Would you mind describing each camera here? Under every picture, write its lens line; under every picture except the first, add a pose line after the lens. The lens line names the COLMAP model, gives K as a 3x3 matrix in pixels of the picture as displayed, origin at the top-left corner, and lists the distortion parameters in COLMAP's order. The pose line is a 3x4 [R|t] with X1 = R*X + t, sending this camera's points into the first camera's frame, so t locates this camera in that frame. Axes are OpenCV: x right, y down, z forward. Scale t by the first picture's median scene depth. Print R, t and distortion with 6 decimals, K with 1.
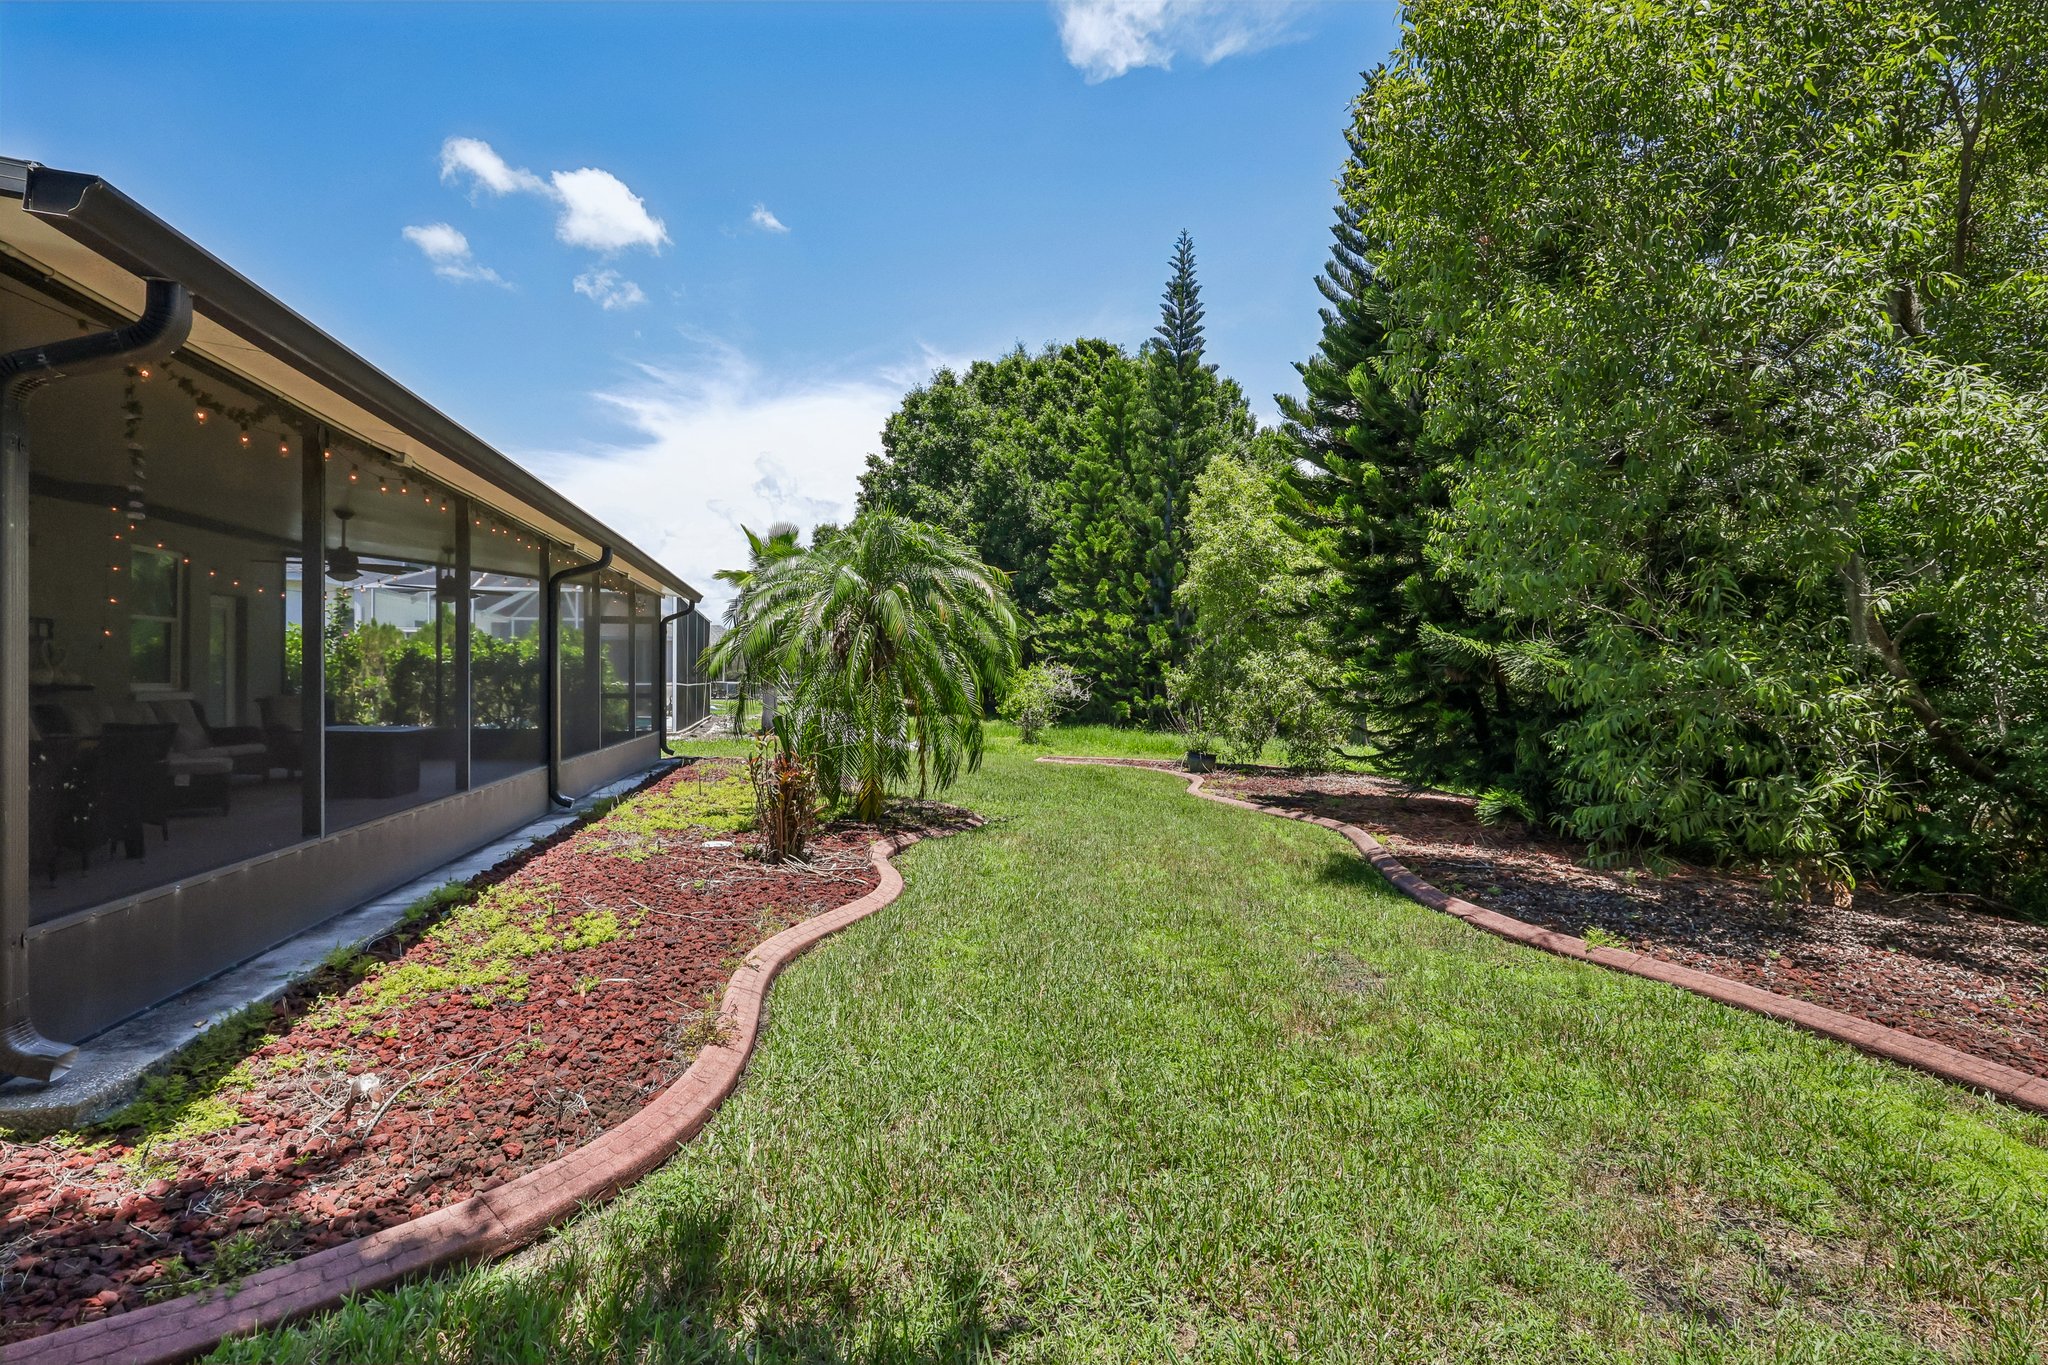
lens RADIAL K [[968.1, 0, 1024.0], [0, 968.1, 682.5], [0, 0, 1]] dist [0.037418, 0.000513]
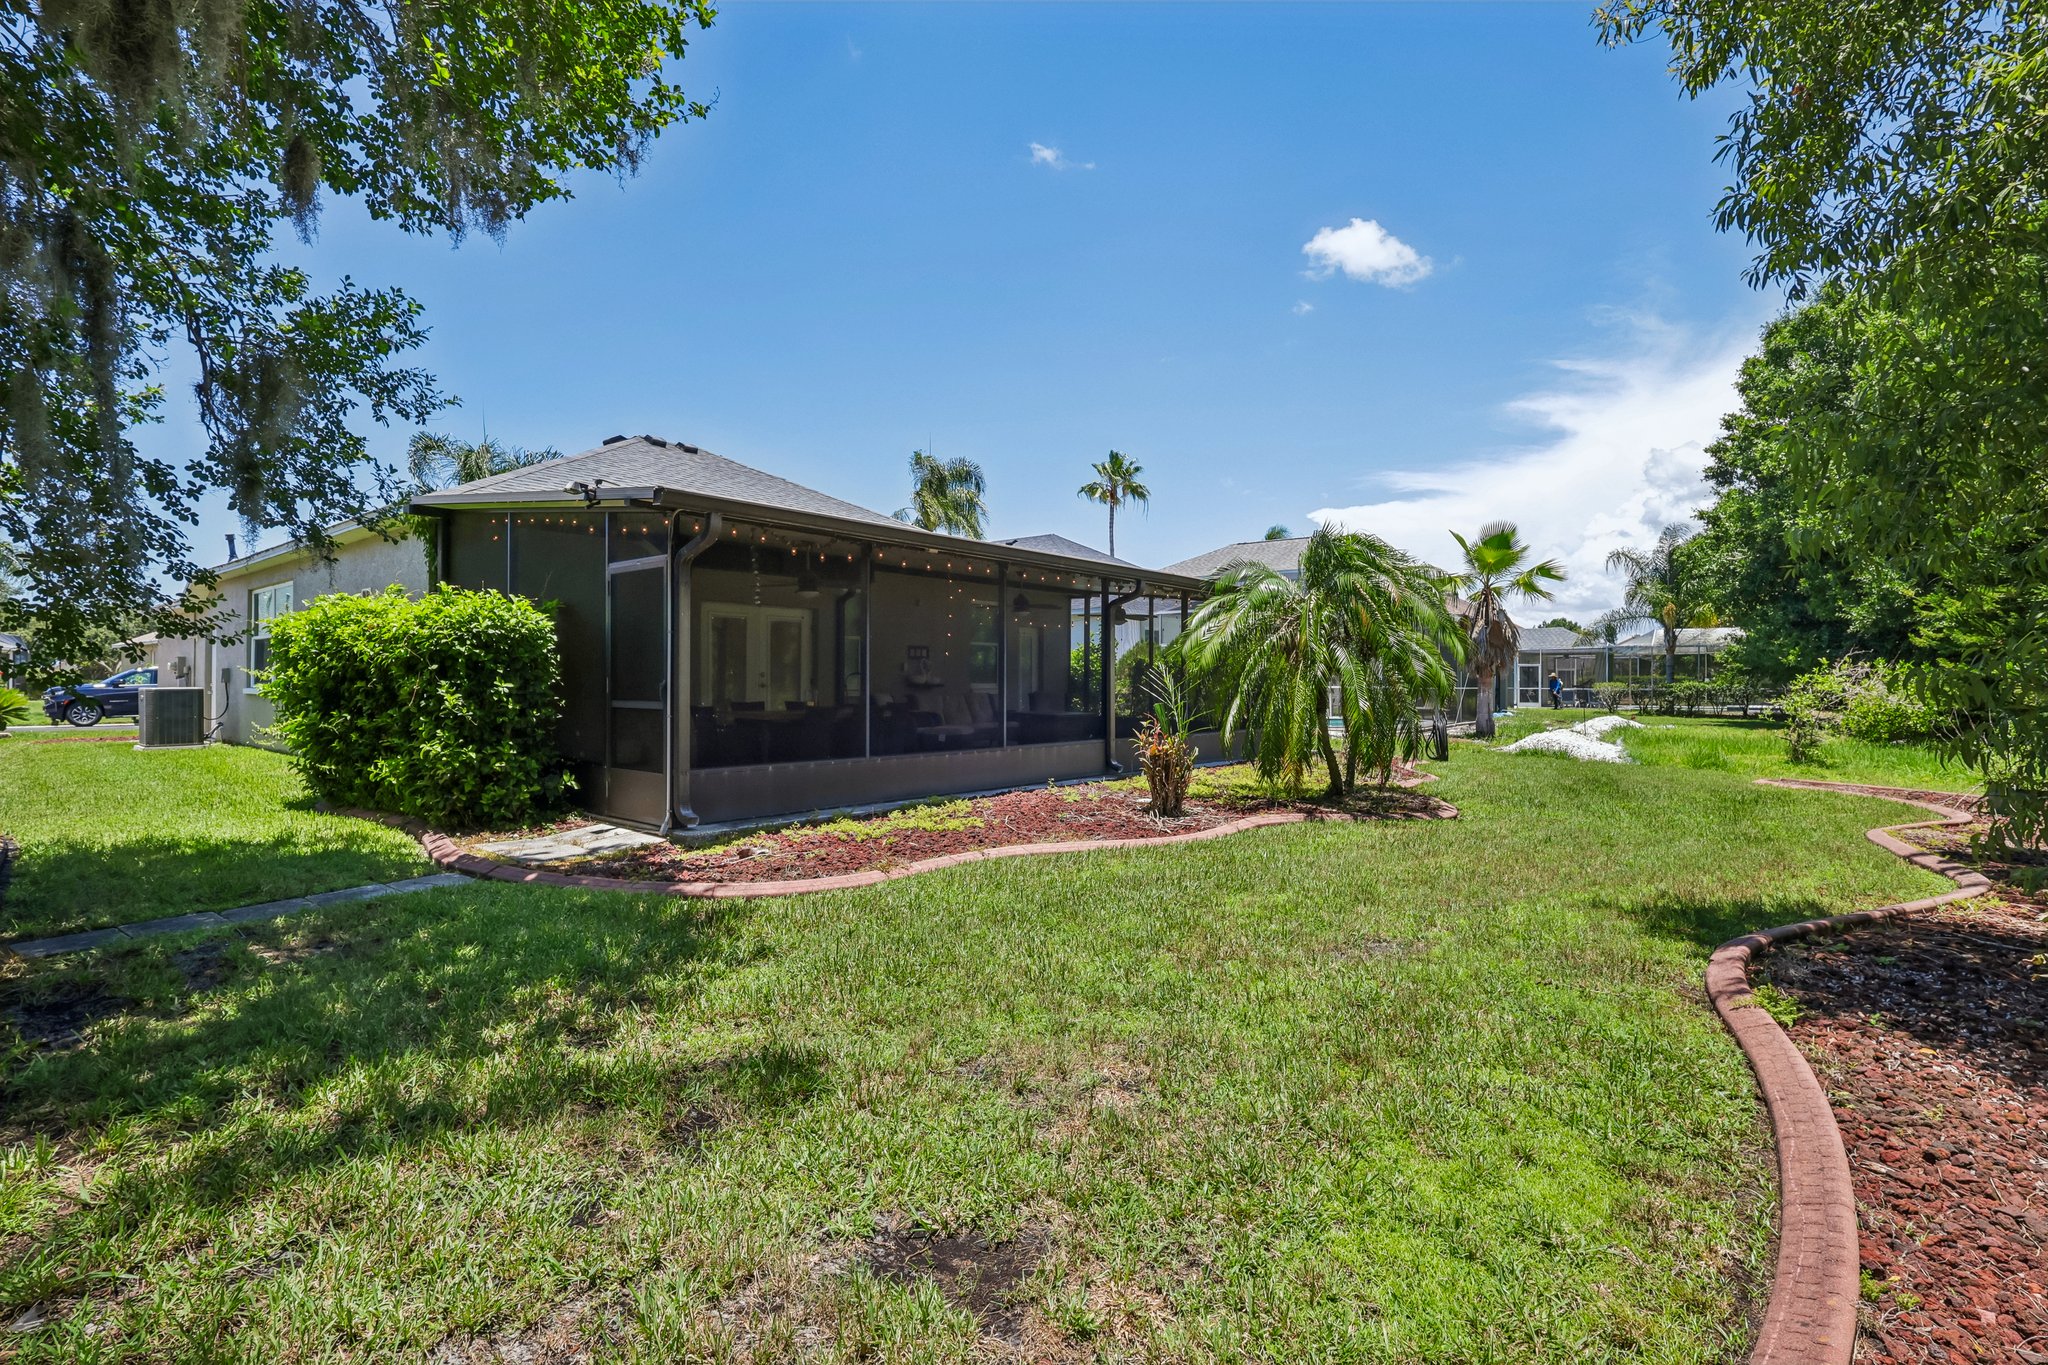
lens RADIAL K [[968.1, 0, 1024.0], [0, 968.1, 682.5], [0, 0, 1]] dist [0.037418, 0.000513]
pose [[0.603554, -0.003020, -0.797316, 0.392188], [-0.006396, 0.999942, -0.008629, 0.009751], [0.797296, 0.010308, 0.603500, 0.042060]]
